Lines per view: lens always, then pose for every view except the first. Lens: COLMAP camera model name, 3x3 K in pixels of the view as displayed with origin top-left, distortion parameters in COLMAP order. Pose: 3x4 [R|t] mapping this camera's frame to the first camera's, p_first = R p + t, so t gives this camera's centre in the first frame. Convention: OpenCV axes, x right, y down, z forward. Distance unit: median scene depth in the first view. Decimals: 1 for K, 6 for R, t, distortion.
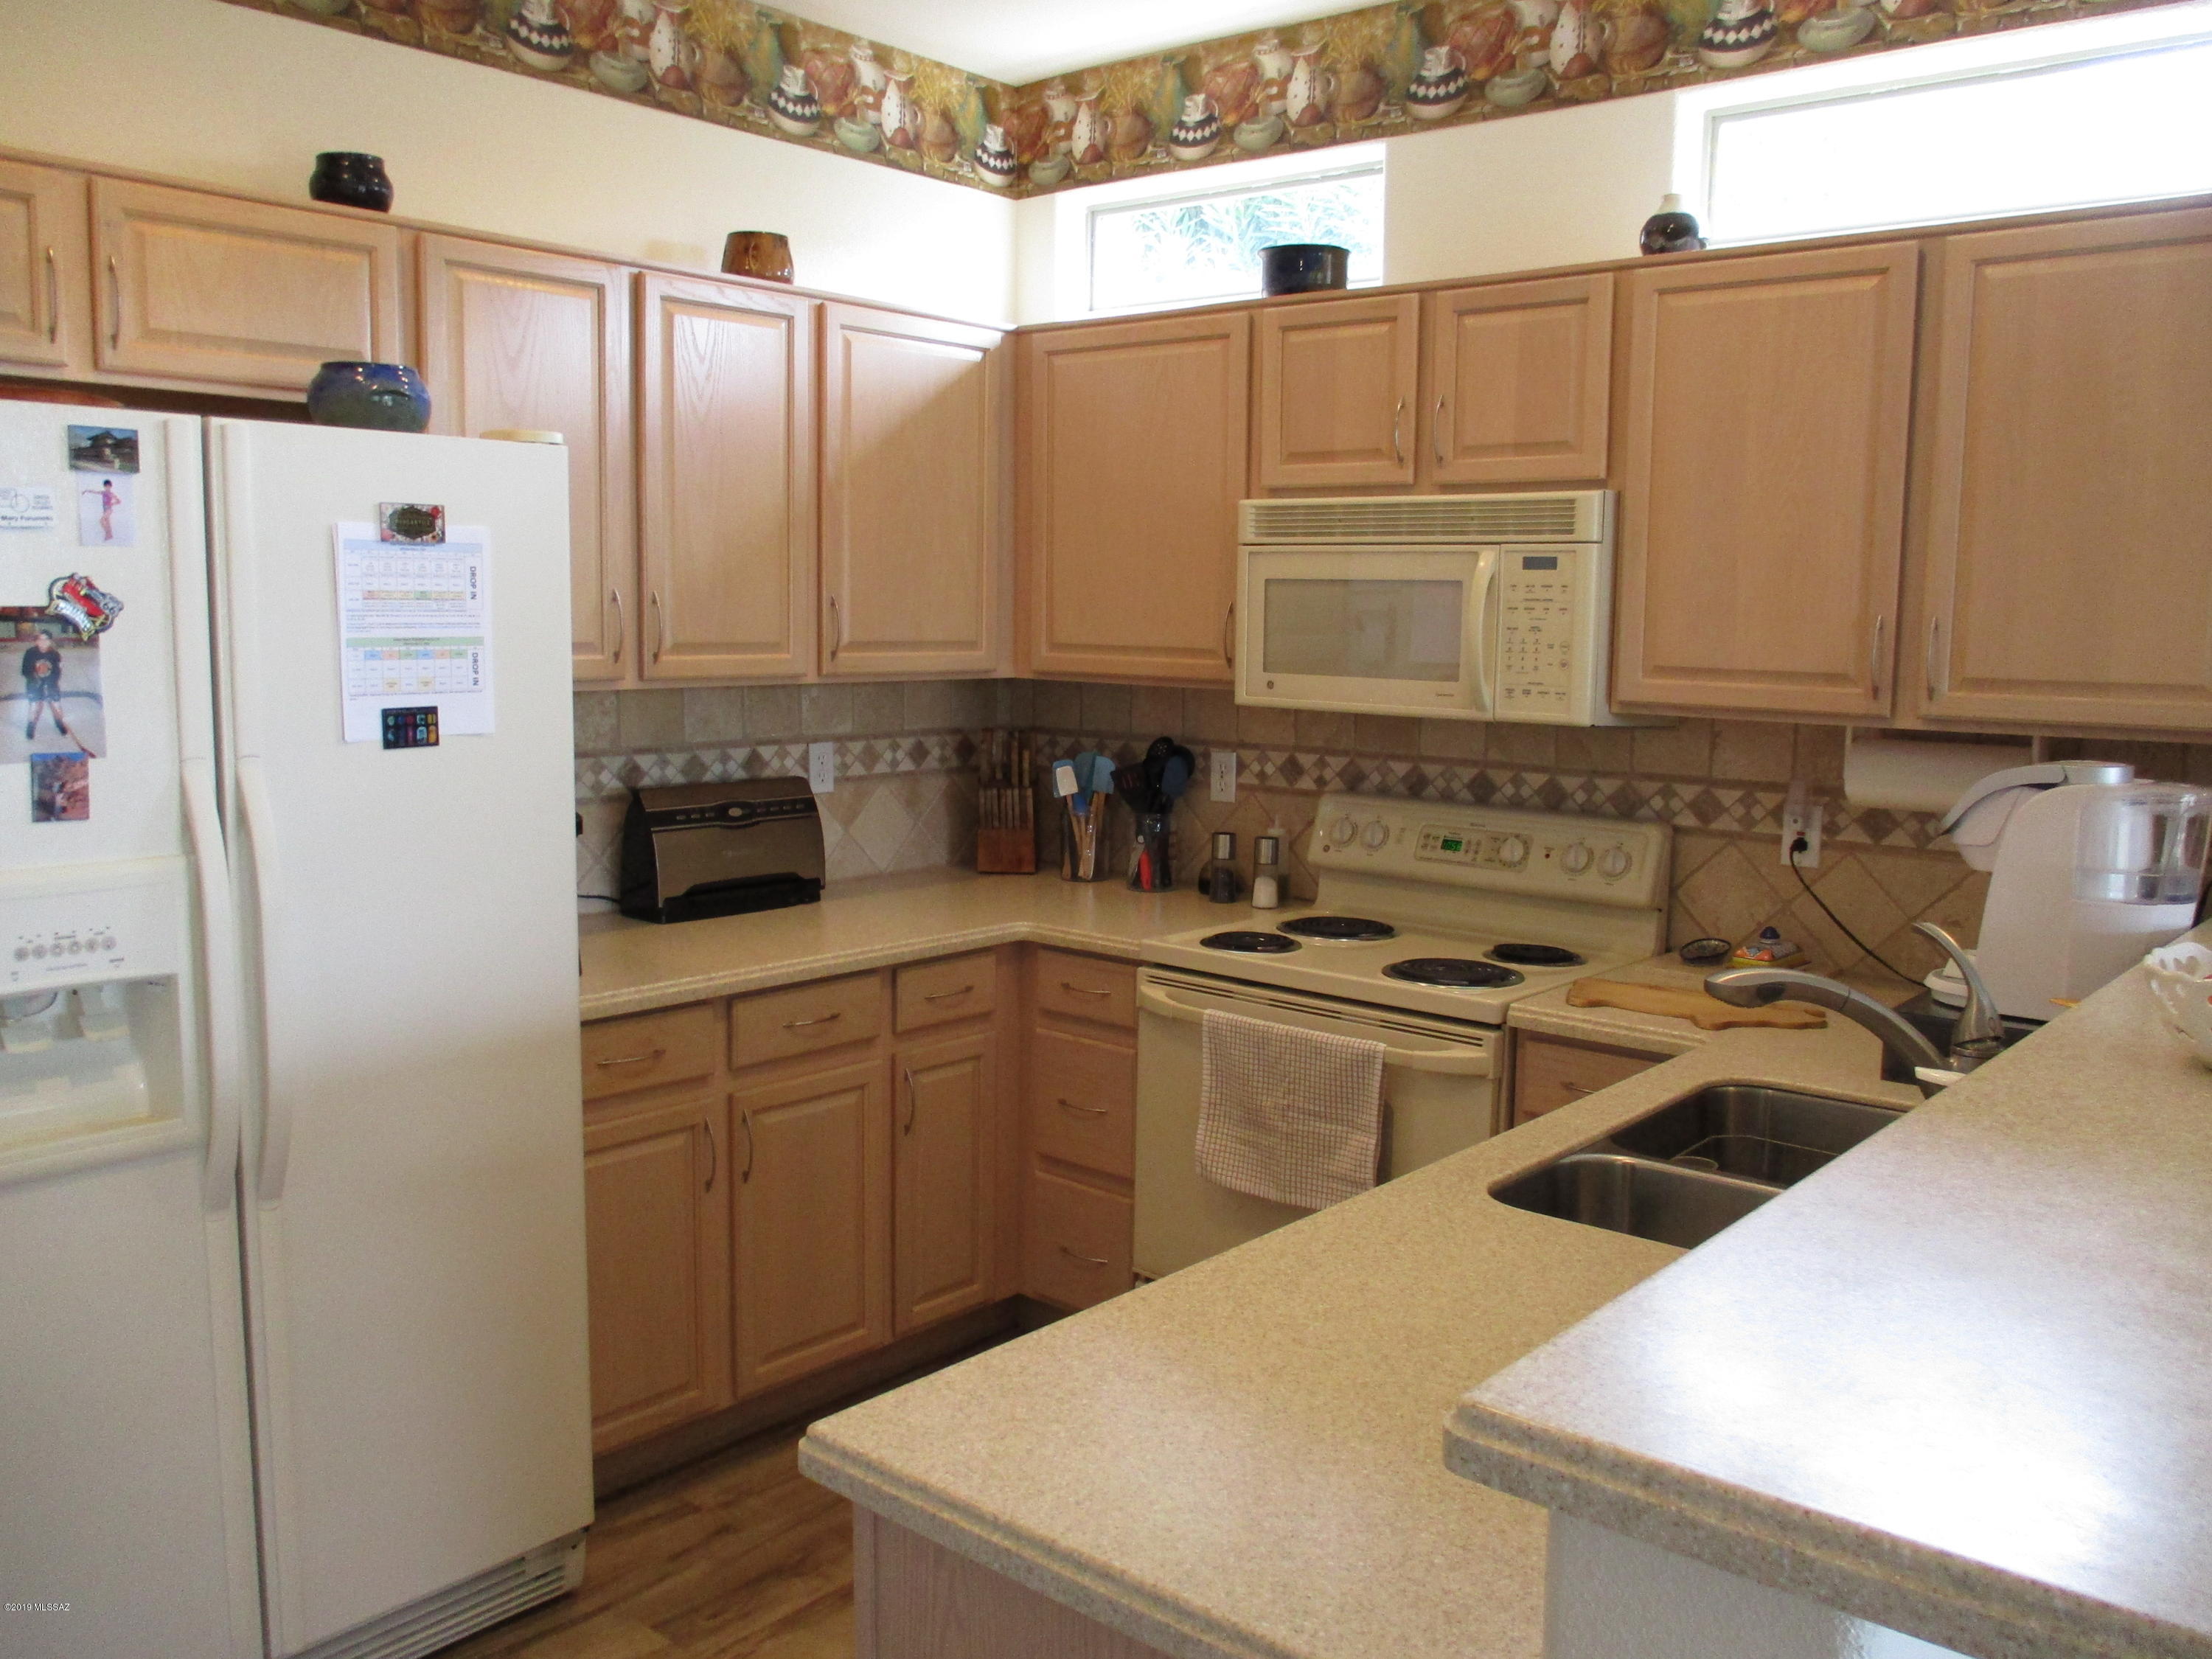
lens RADIAL K [[1821.3, 0, 1094.5], [0, 1821.3, 833.3], [0, 0, 1]] dist [-0.037678, 0.010396]
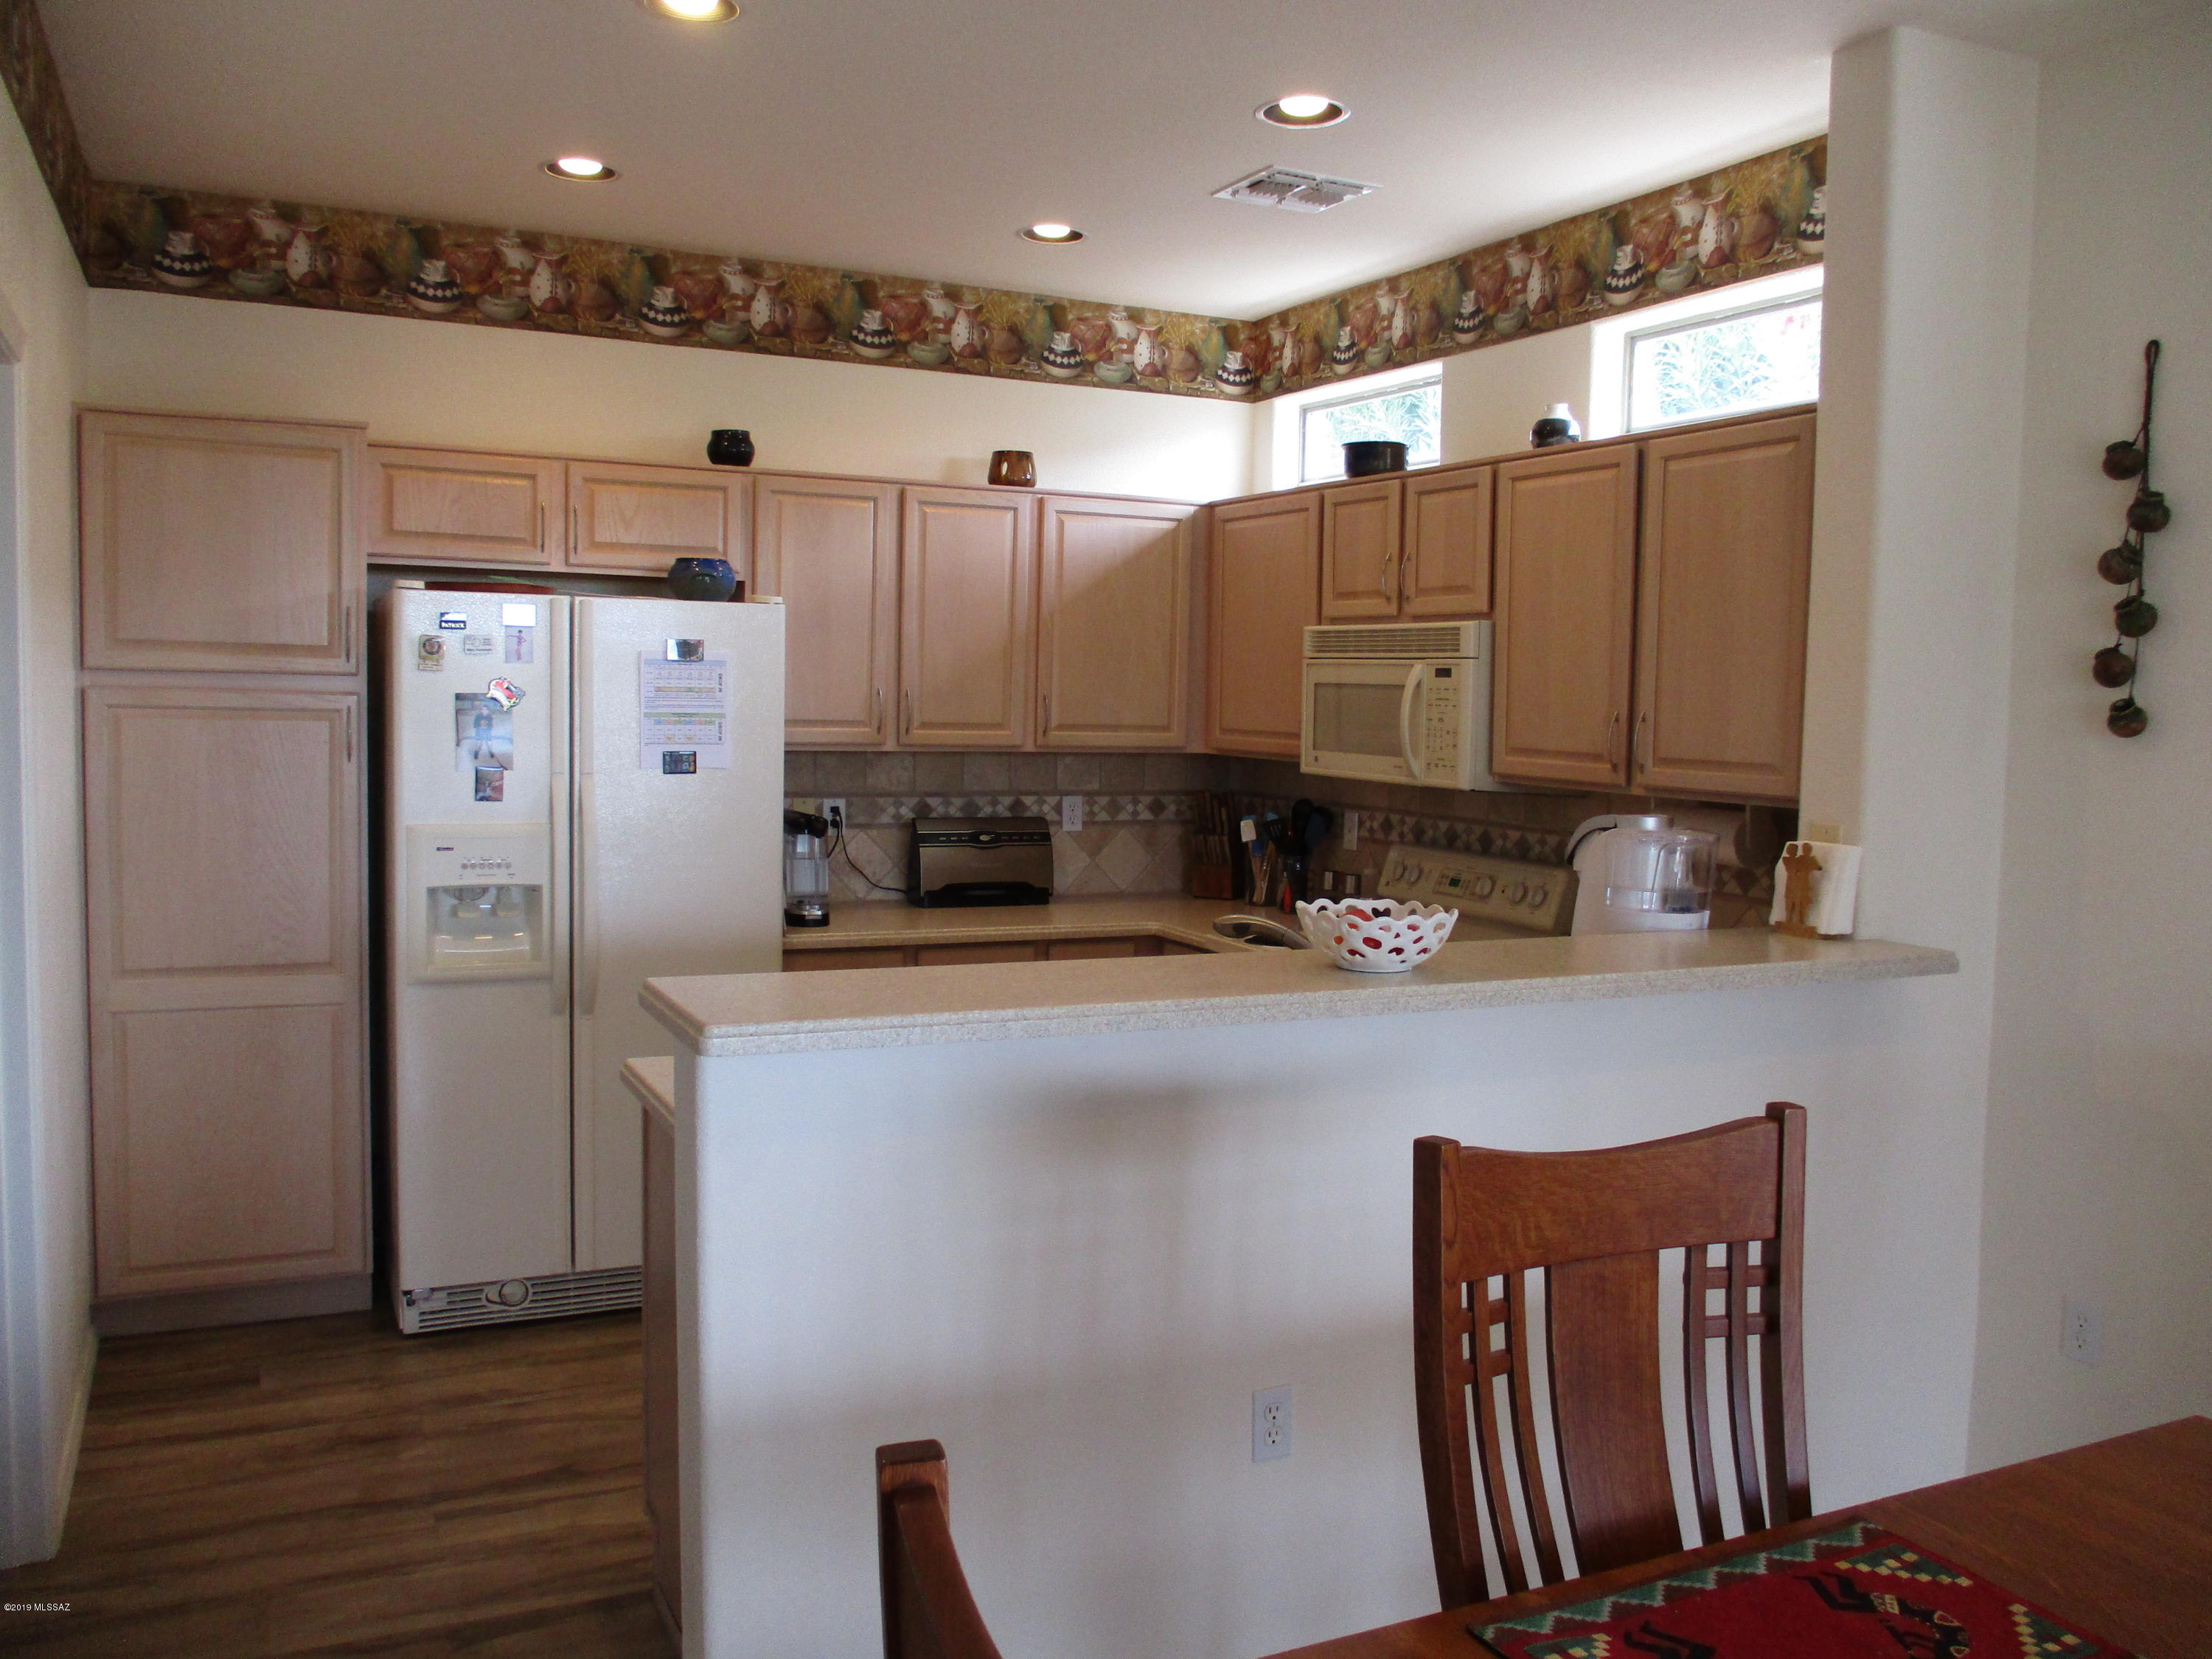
lens RADIAL K [[1821.3, 0, 1094.5], [0, 1821.3, 833.3], [0, 0, 1]] dist [-0.037678, 0.010396]
pose [[0.913523, 0.038899, -0.404924, 0.494603], [-0.060481, 0.997342, -0.040637, 0.040494], [0.402267, 0.061613, 0.913447, -0.323444]]
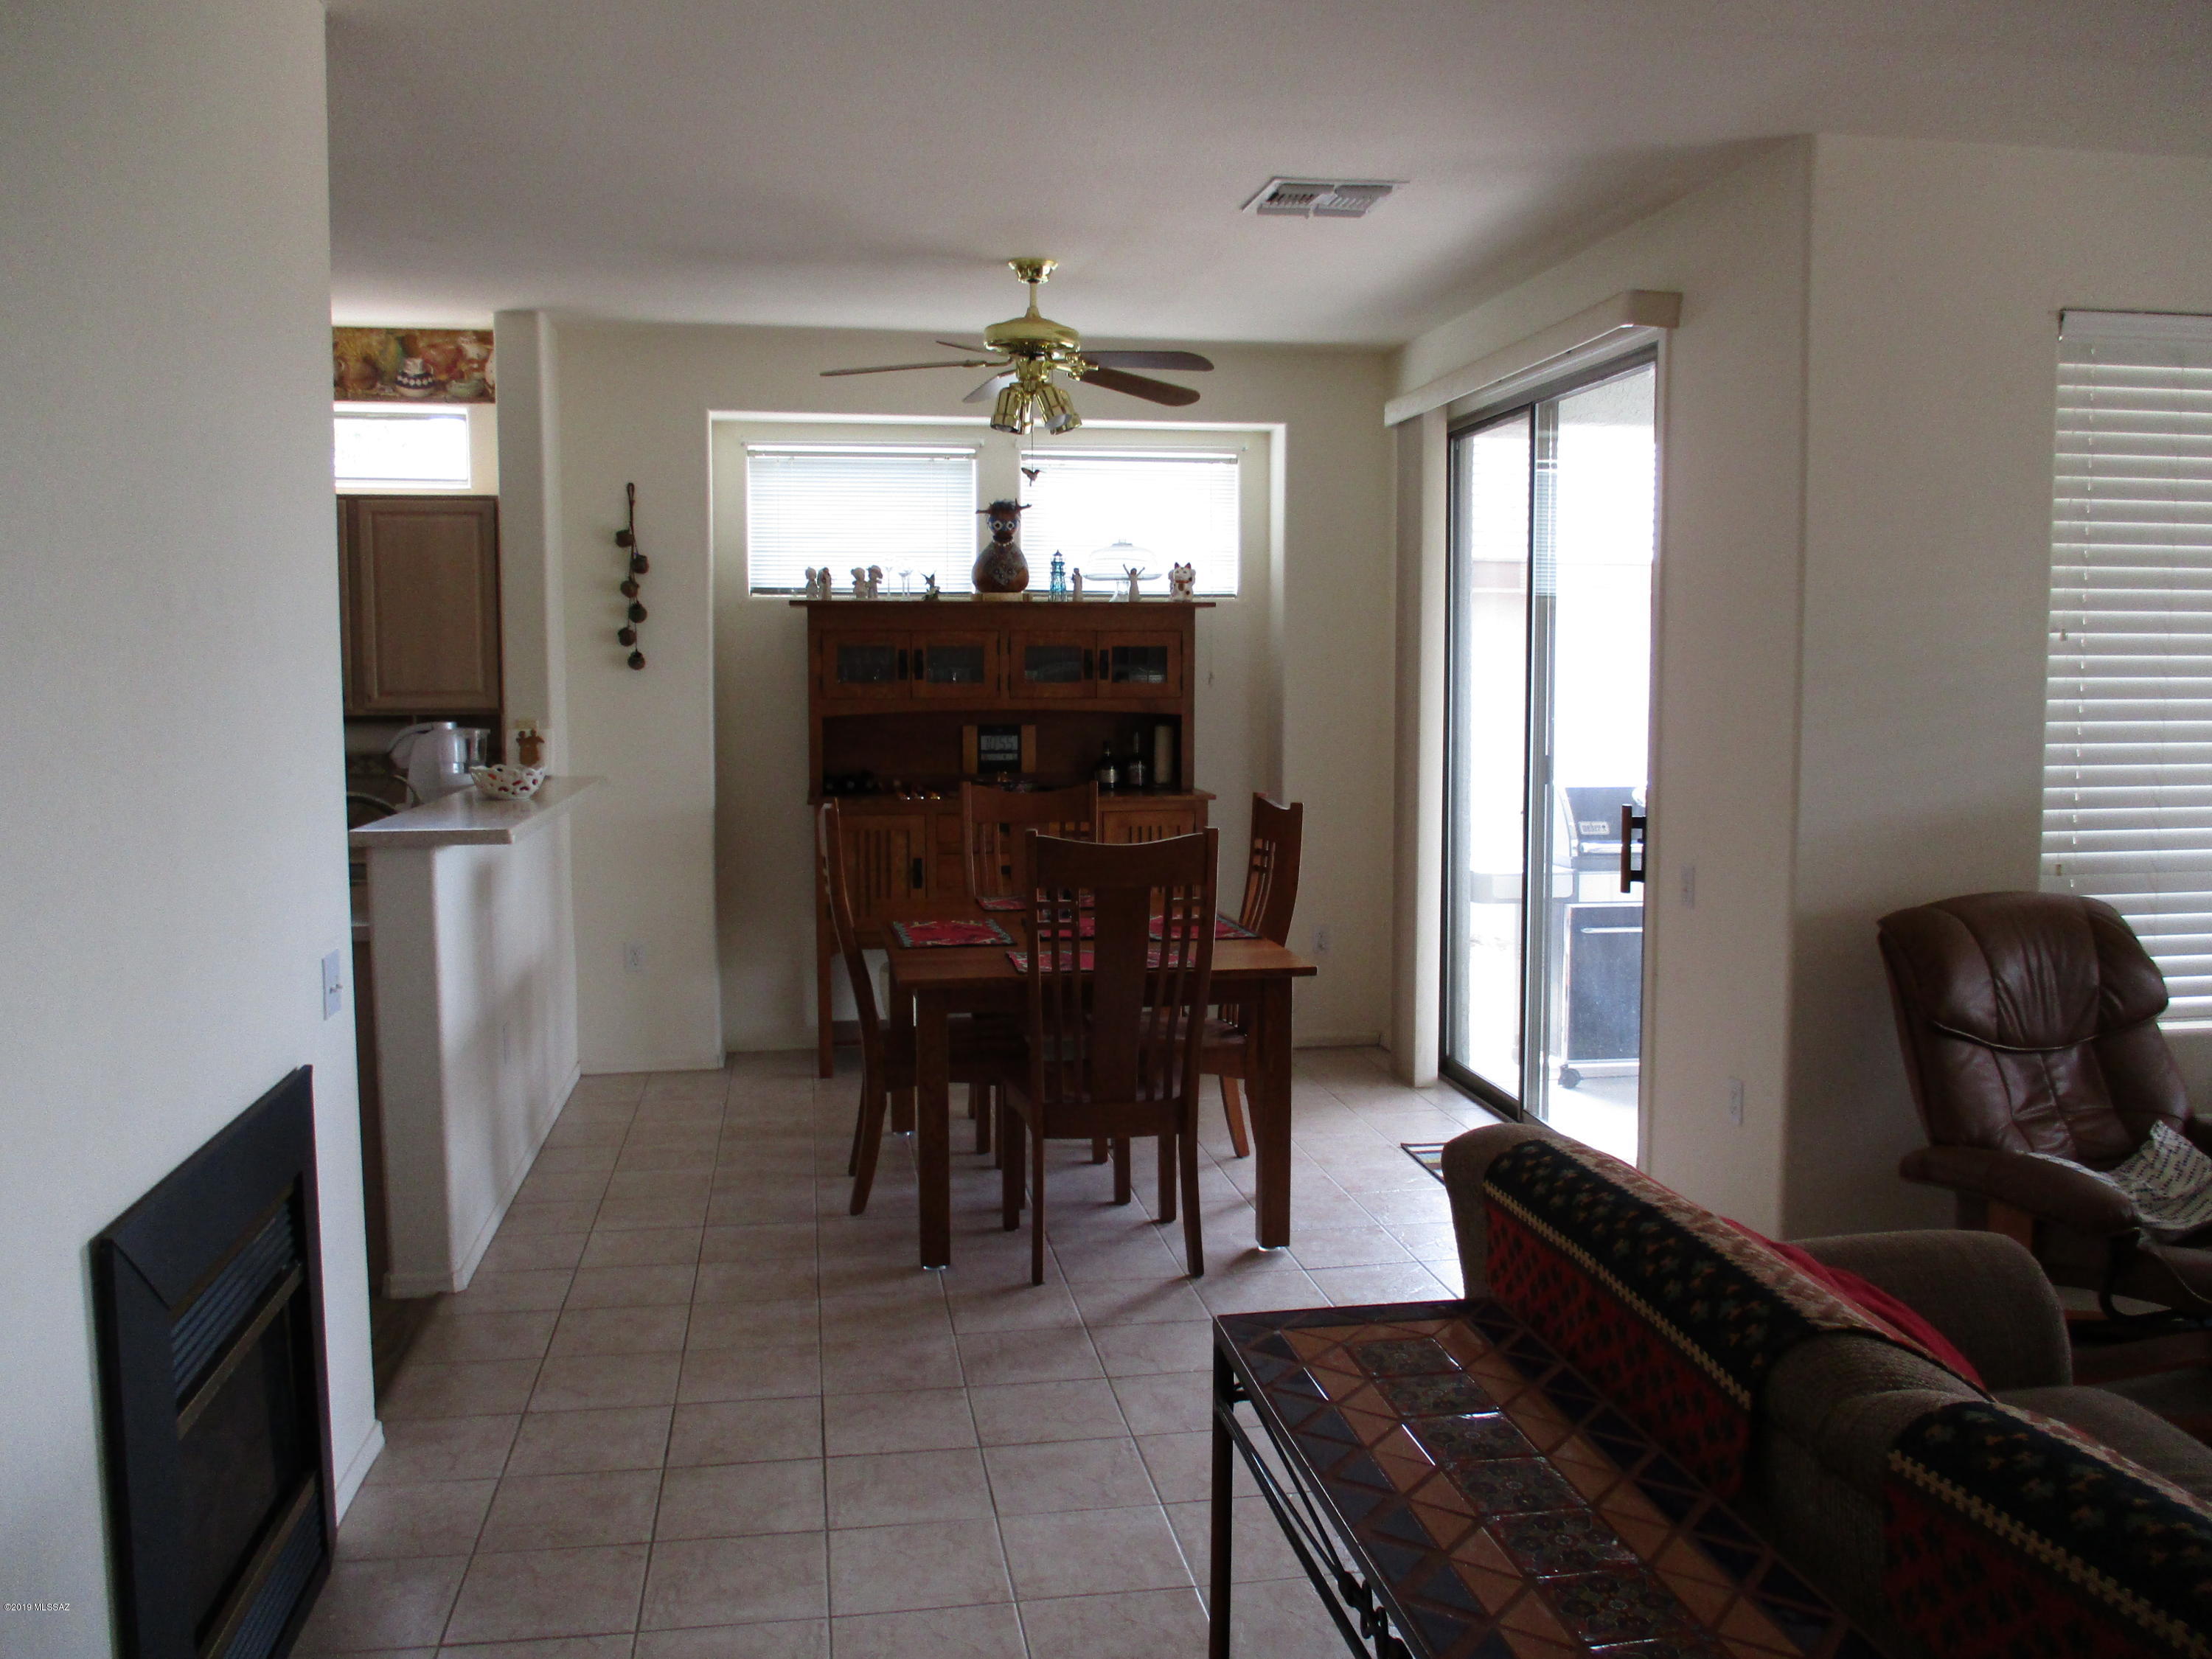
lens RADIAL K [[1821.3, 0, 1094.5], [0, 1821.3, 833.3], [0, 0, 1]] dist [-0.037678, 0.010396]
pose [[0.650236, -0.086457, 0.754797, -0.525995], [0.102537, 0.994401, 0.025569, 0.097406], [-0.752781, 0.060769, 0.655460, -0.904683]]
